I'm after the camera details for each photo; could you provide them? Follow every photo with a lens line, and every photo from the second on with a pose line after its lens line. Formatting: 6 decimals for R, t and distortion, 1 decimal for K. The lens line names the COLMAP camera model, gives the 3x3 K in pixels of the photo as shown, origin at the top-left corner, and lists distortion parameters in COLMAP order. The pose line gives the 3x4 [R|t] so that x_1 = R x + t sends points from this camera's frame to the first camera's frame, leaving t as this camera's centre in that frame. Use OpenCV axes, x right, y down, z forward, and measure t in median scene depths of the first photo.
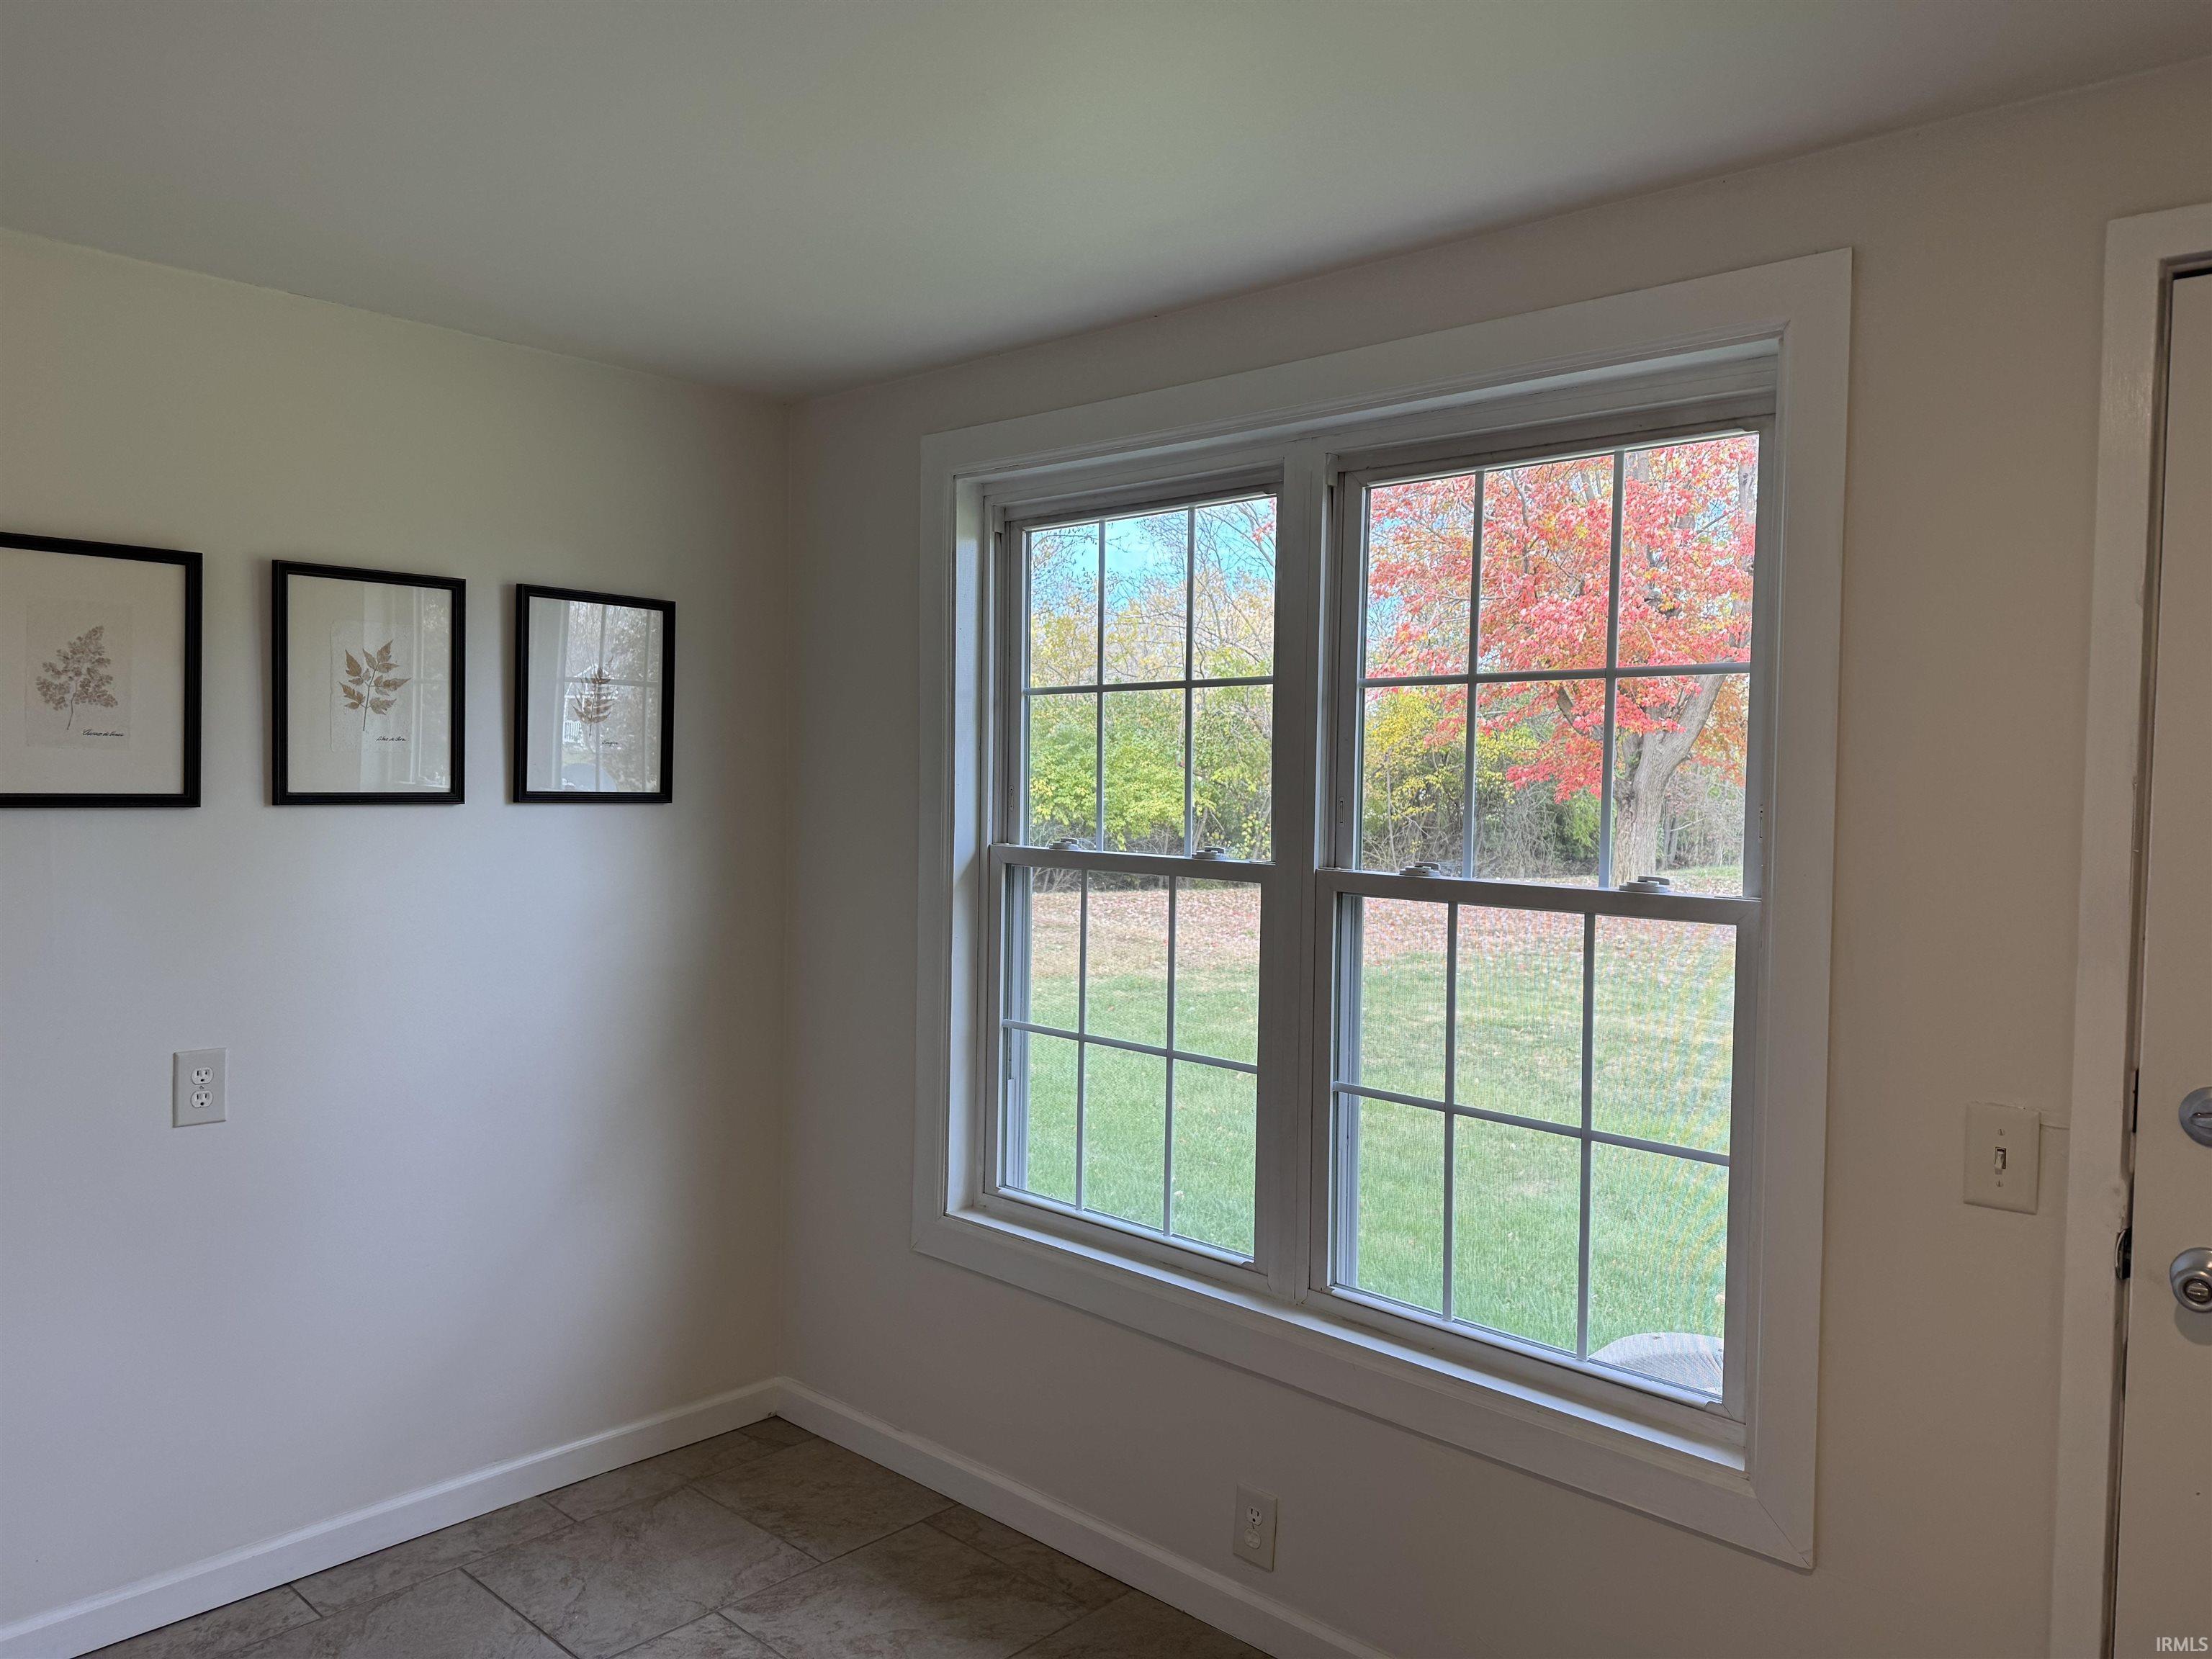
lens RADIAL K [[1555.5, 0, 1087.9], [0, 1555.5, 817.3], [0, 0, 1]] dist [0.062688, -0.072489]
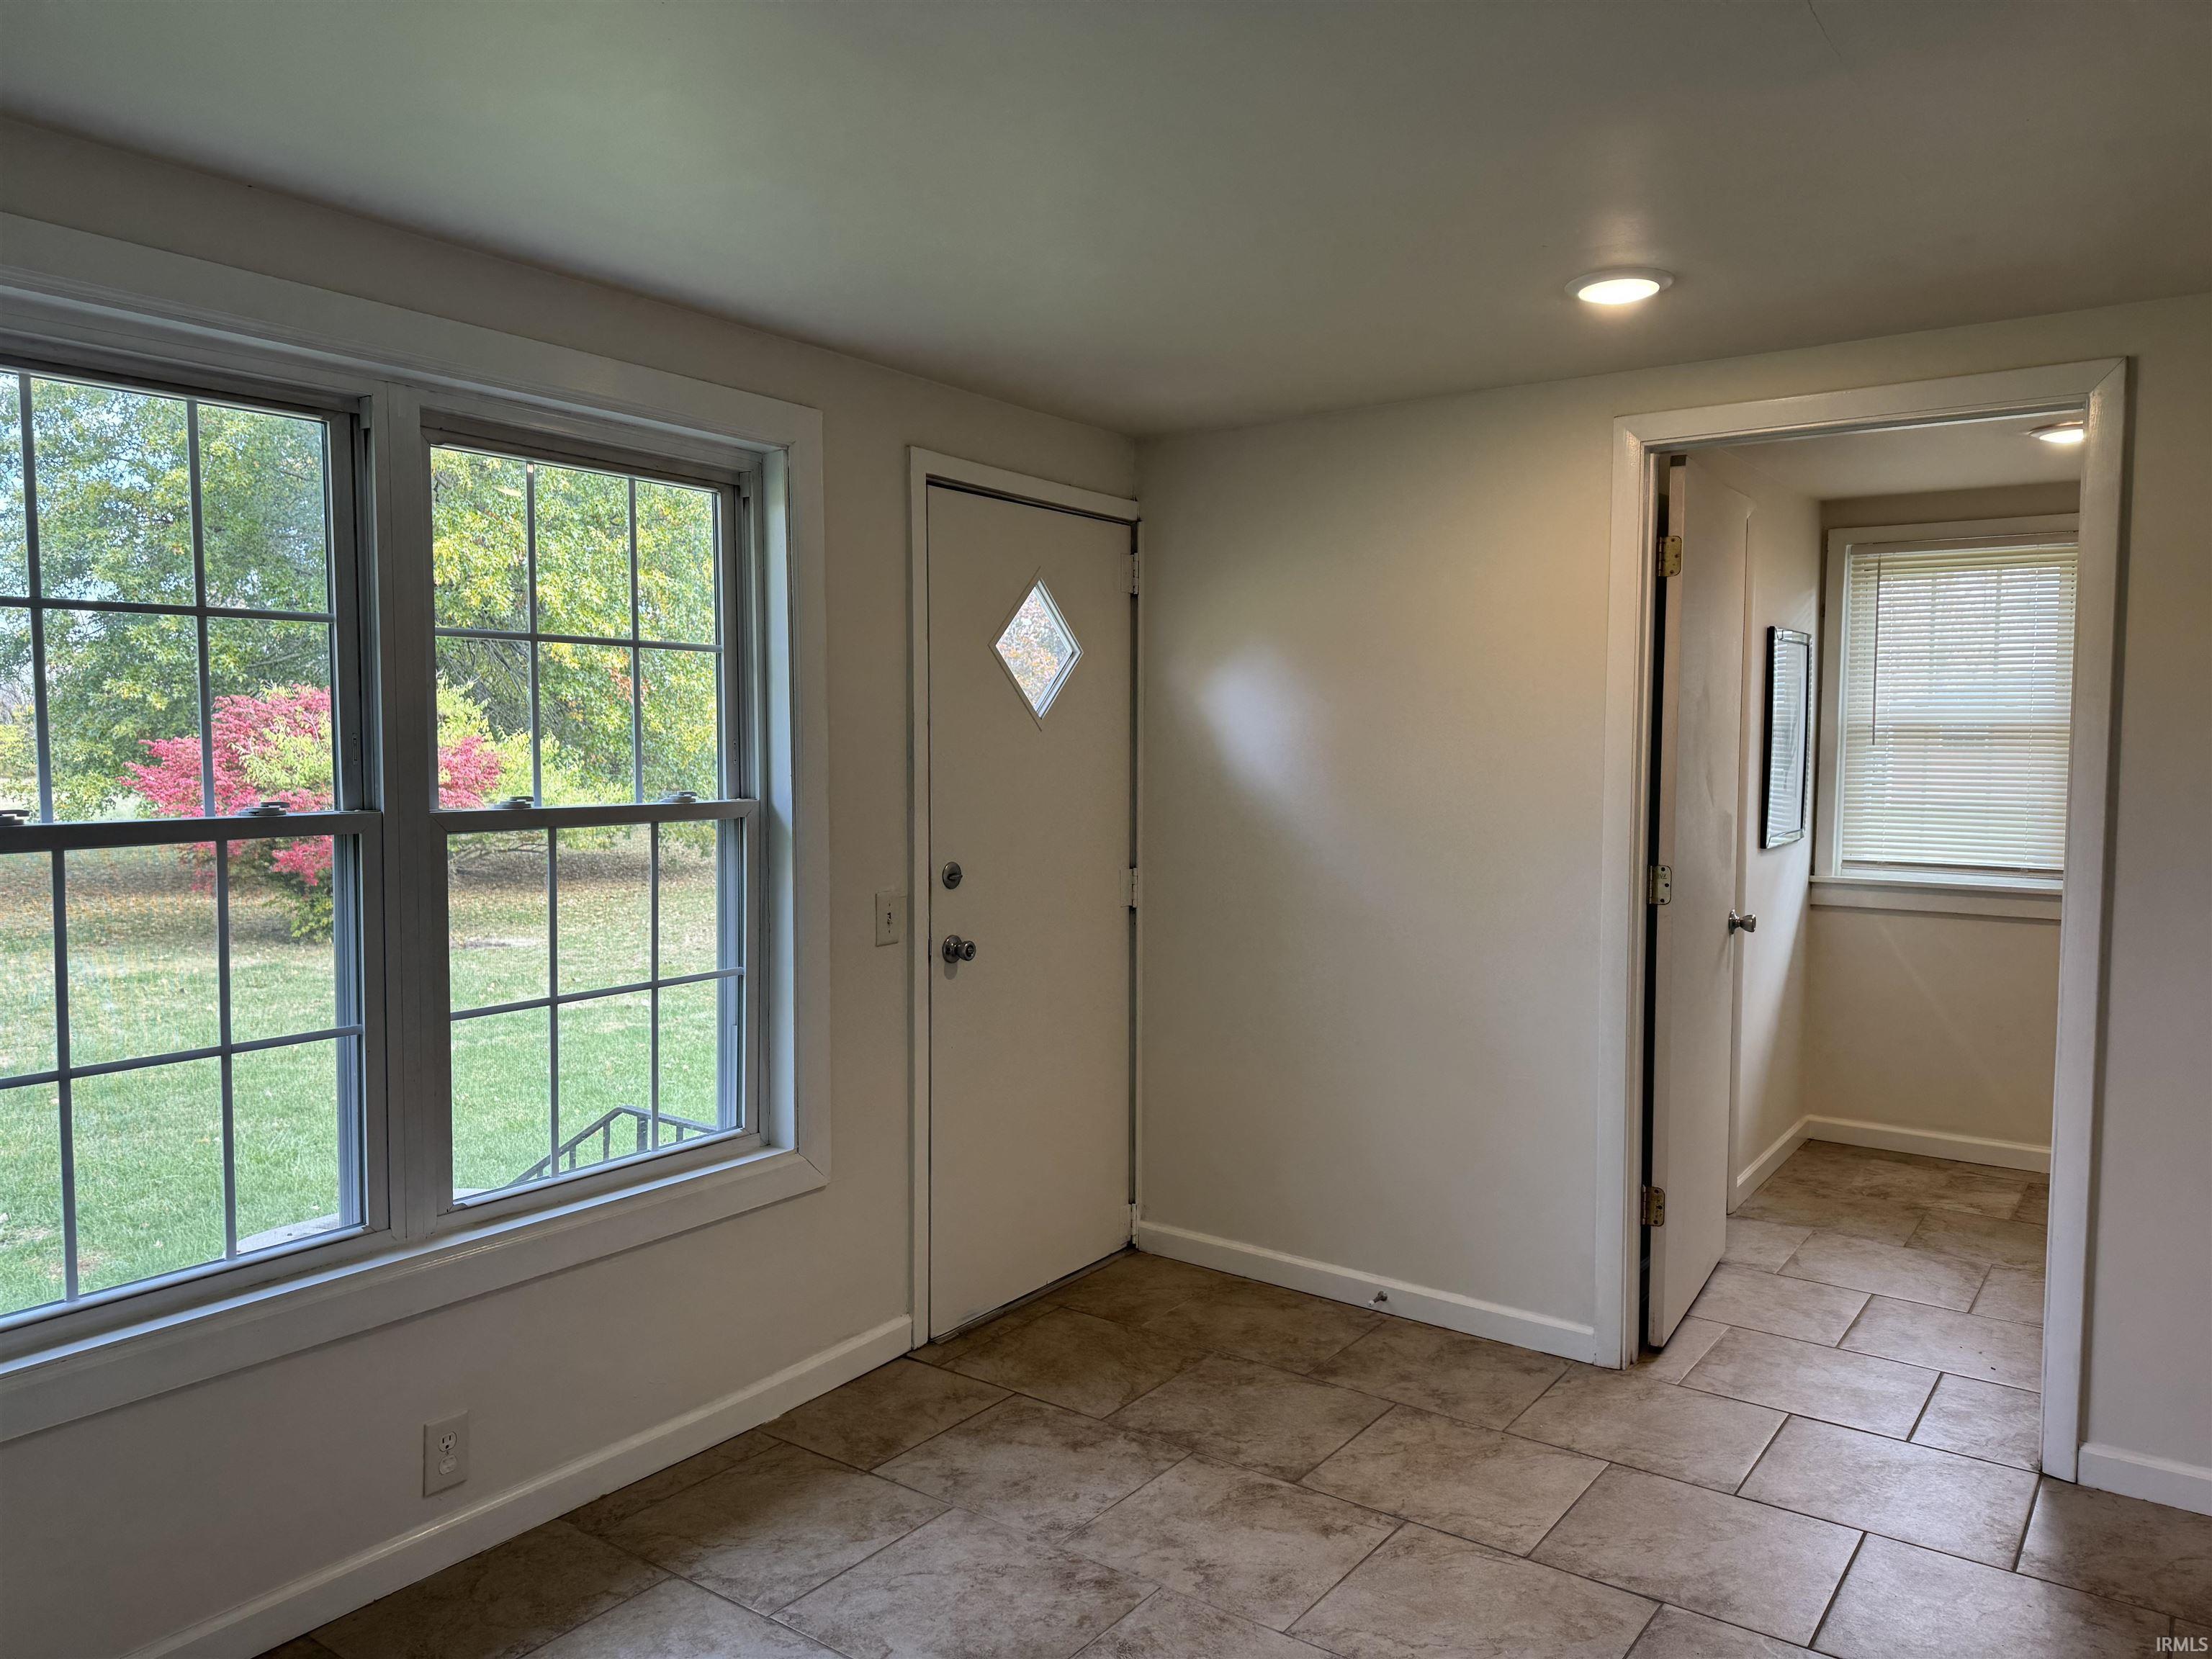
lens RADIAL K [[1555.5, 0, 1096.0], [0, 1555.5, 848.3], [0, 0, 1]] dist [0.062688, -0.072489]
pose [[-0.133427, -0.087539, 0.987185, -0.484277], [0.029648, 0.995293, 0.092265, -0.012941], [-0.990615, 0.041579, -0.130204, 0.361574]]
